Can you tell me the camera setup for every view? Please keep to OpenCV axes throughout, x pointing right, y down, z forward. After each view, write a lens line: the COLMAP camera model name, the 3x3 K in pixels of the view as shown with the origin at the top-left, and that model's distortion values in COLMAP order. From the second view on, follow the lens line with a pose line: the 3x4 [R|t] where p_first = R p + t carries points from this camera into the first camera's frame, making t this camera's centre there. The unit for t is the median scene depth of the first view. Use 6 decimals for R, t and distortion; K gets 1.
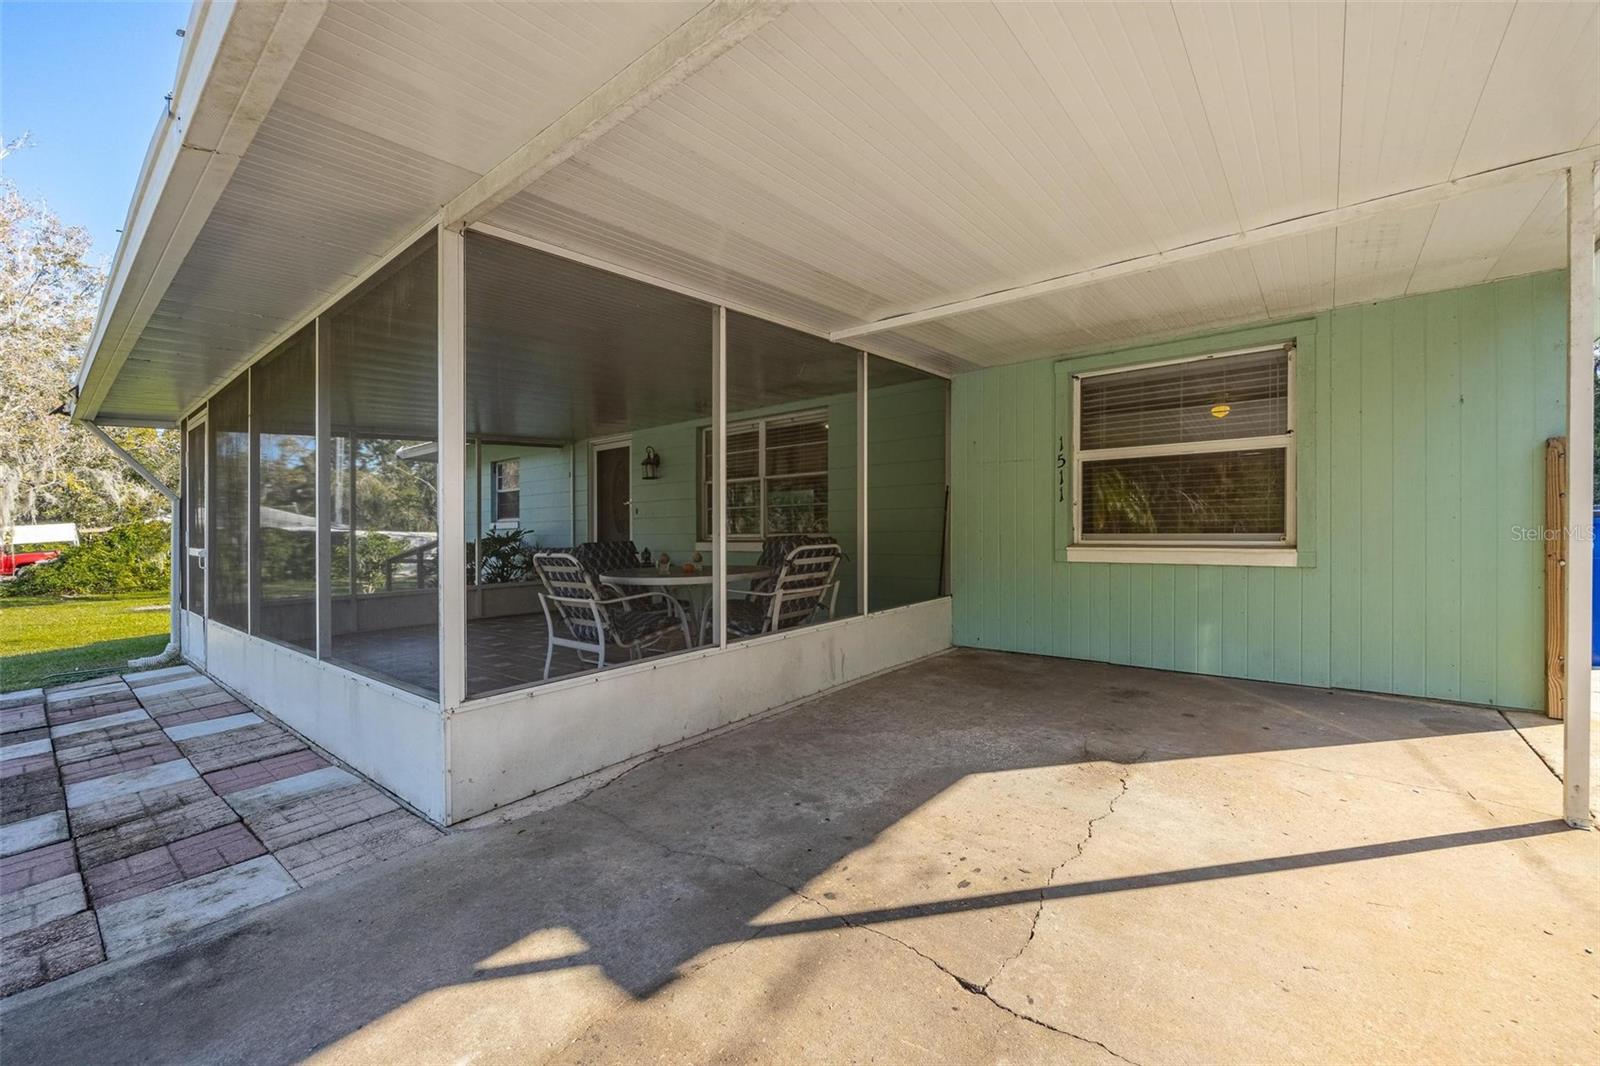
lens RADIAL K [[655.1, 0, 798.1], [0, 655.1, 536.8], [0, 0, 1]] dist [0.003325, -0.001982]
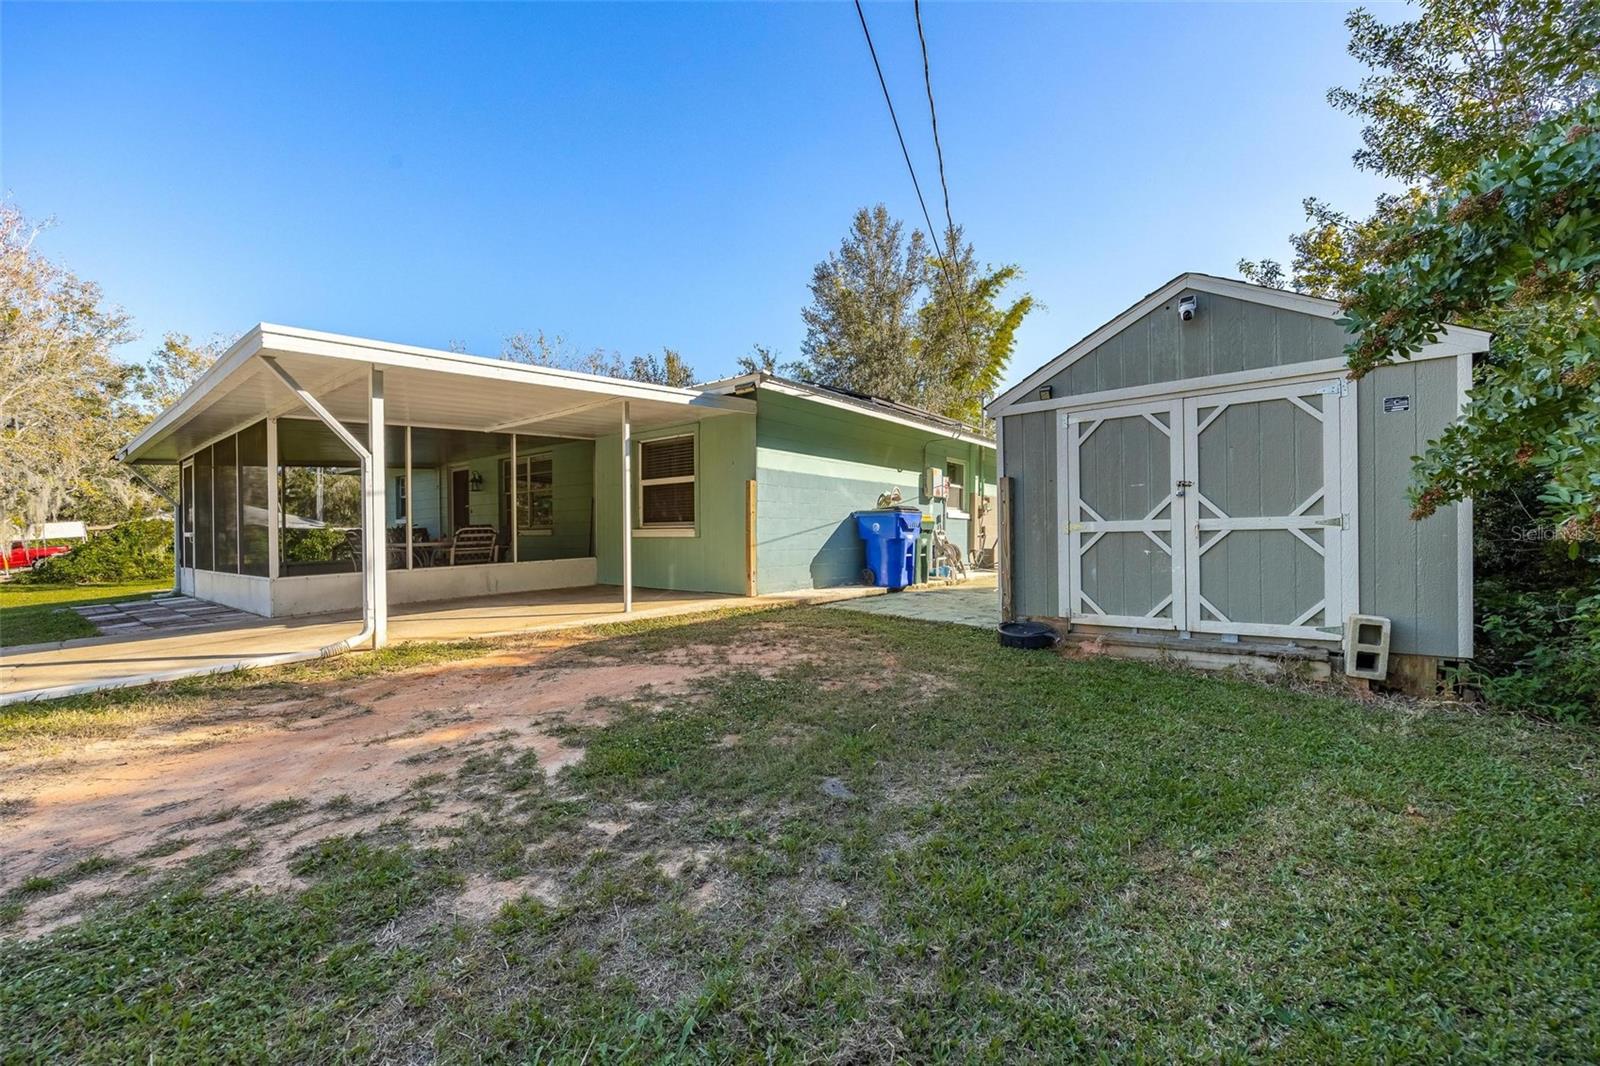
lens RADIAL K [[655.1, 0, 799.8], [0, 655.1, 538.4], [0, 0, 1]] dist [0.003325, -0.001982]
pose [[0.999978, -0.003714, 0.005456, 0.338937], [0.003671, 0.999963, 0.007840, 0.010684], [-0.005485, -0.007820, 0.999954, -0.365708]]
